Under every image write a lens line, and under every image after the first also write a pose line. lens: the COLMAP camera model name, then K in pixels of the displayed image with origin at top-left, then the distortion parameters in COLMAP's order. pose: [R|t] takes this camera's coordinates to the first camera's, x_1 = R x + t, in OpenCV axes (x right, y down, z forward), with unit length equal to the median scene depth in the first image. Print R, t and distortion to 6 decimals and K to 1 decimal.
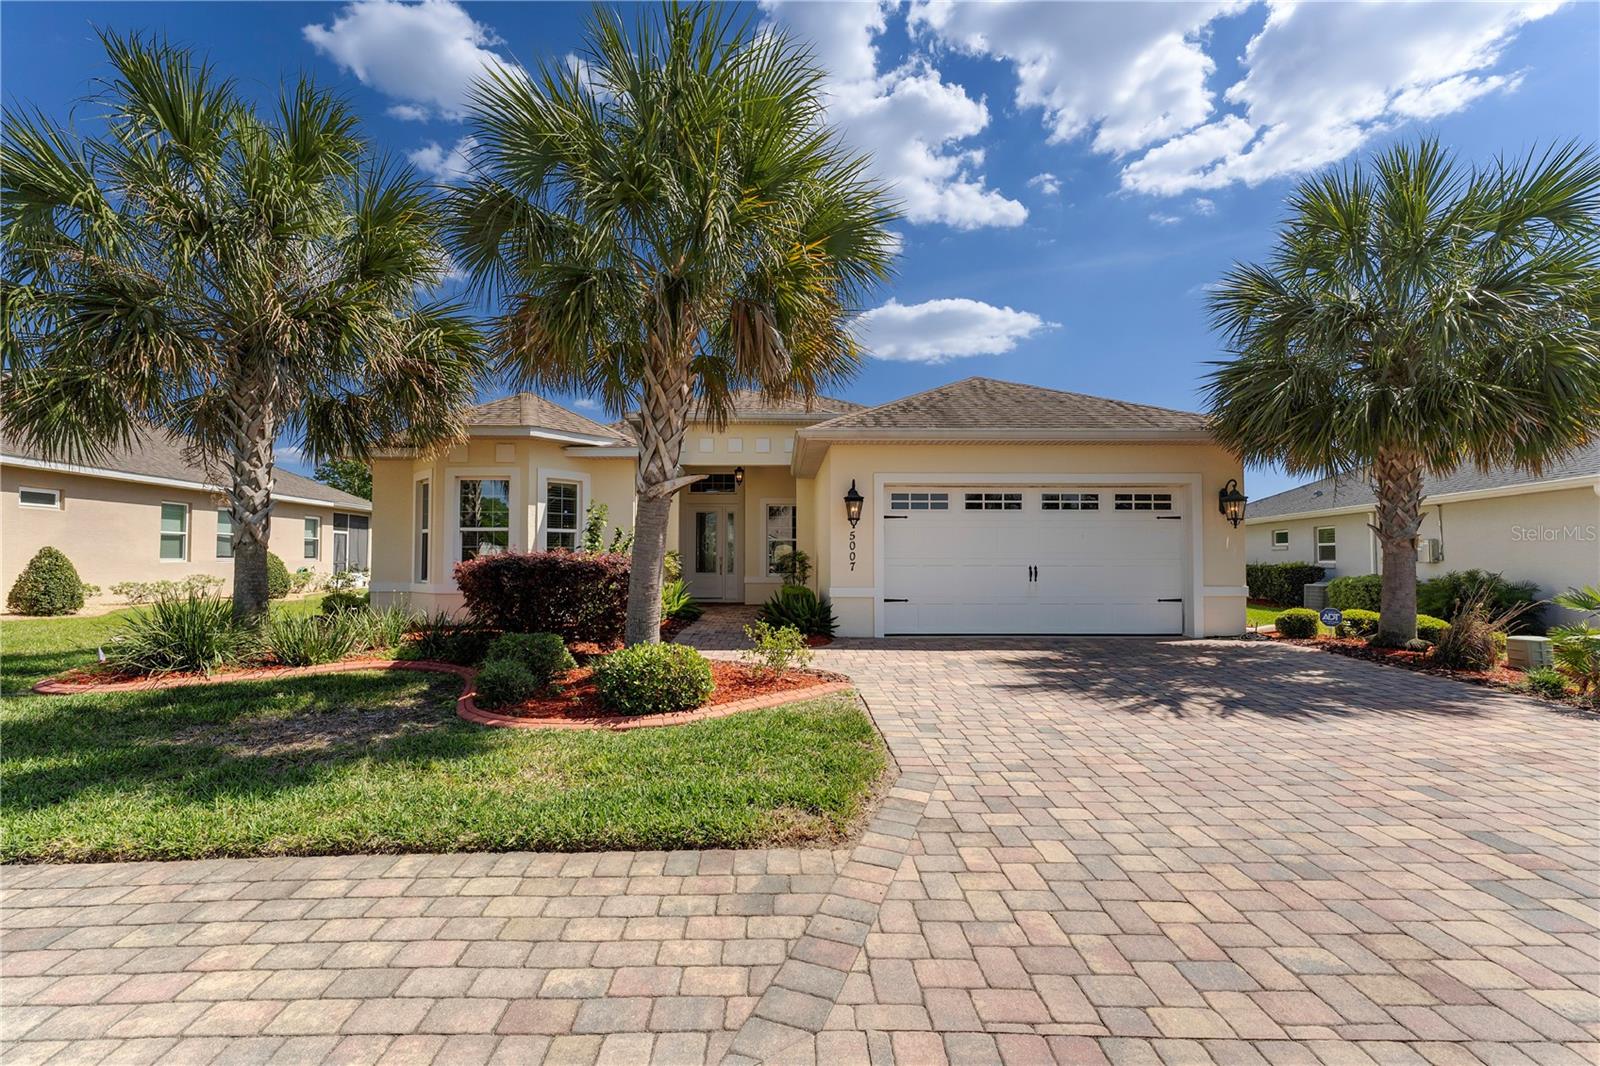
lens RADIAL K [[659.8, 0, 798.4], [0, 659.8, 542.1], [0, 0, 1]] dist [-0.000483, -0.000219]
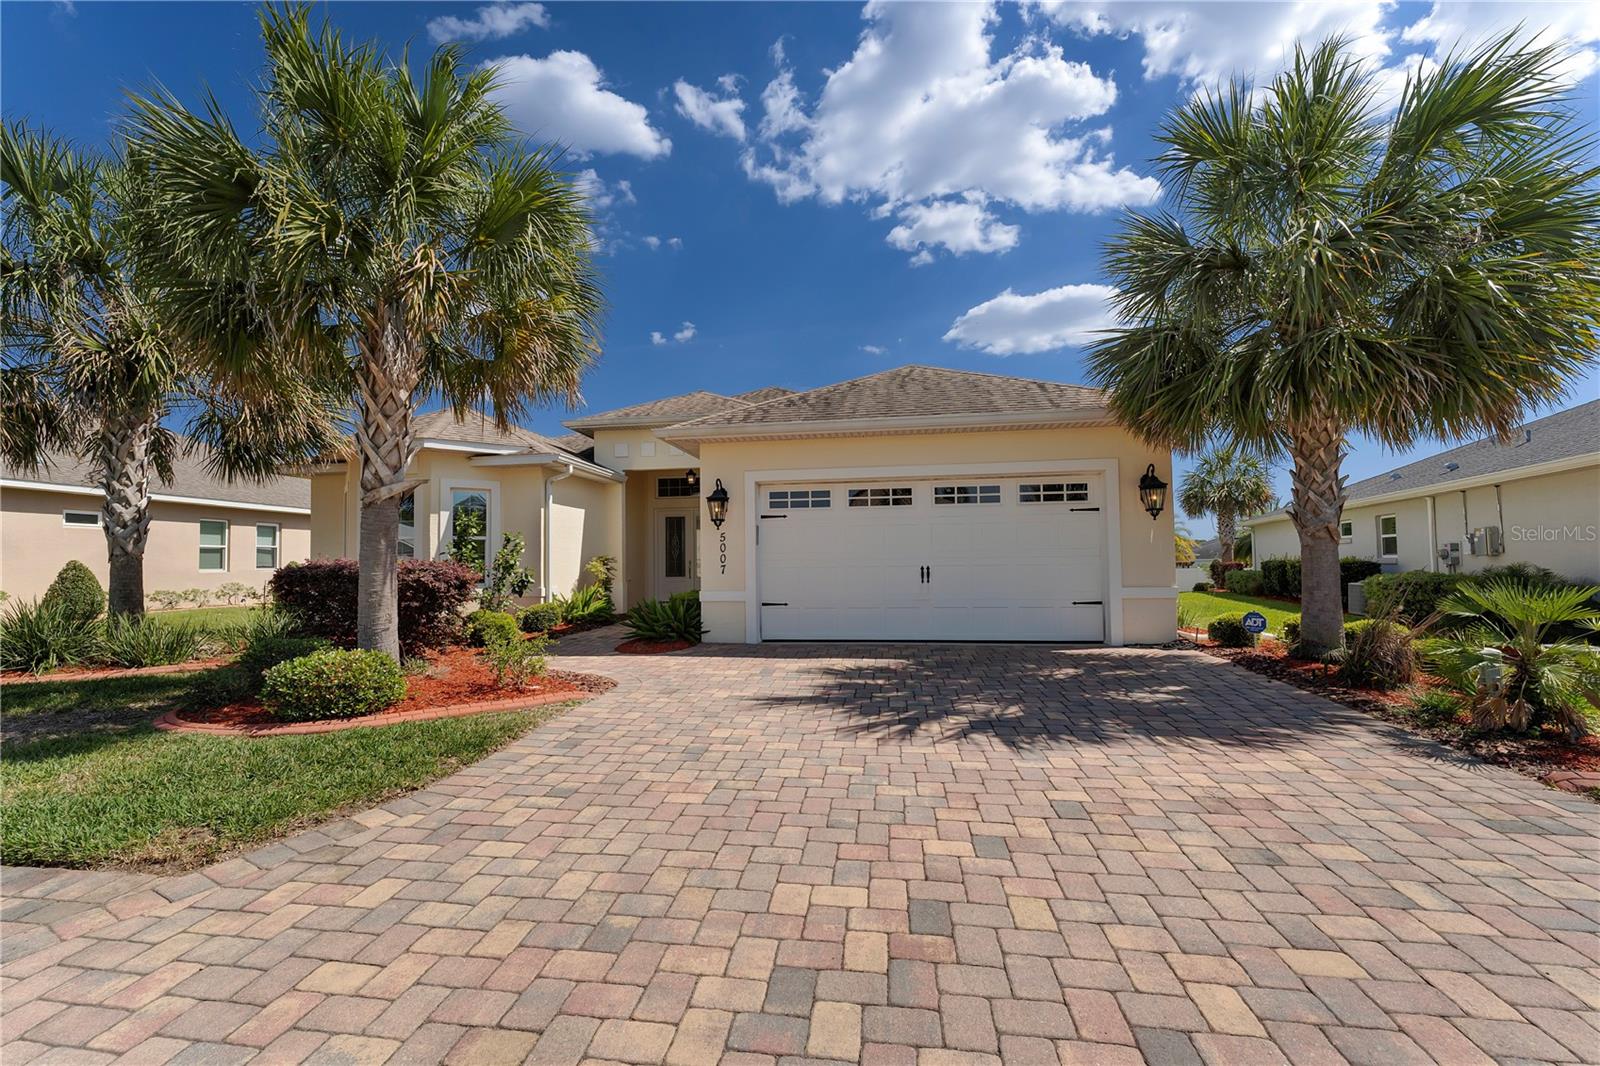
lens RADIAL K [[659.8, 0, 827.4], [0, 659.8, 537.4], [0, 0, 1]] dist [-0.000483, -0.000219]
pose [[0.987285, -0.020030, -0.157691, 0.374864], [0.018285, 0.999755, -0.012509, 0.005275], [0.157903, 0.009467, 0.987409, 0.073097]]
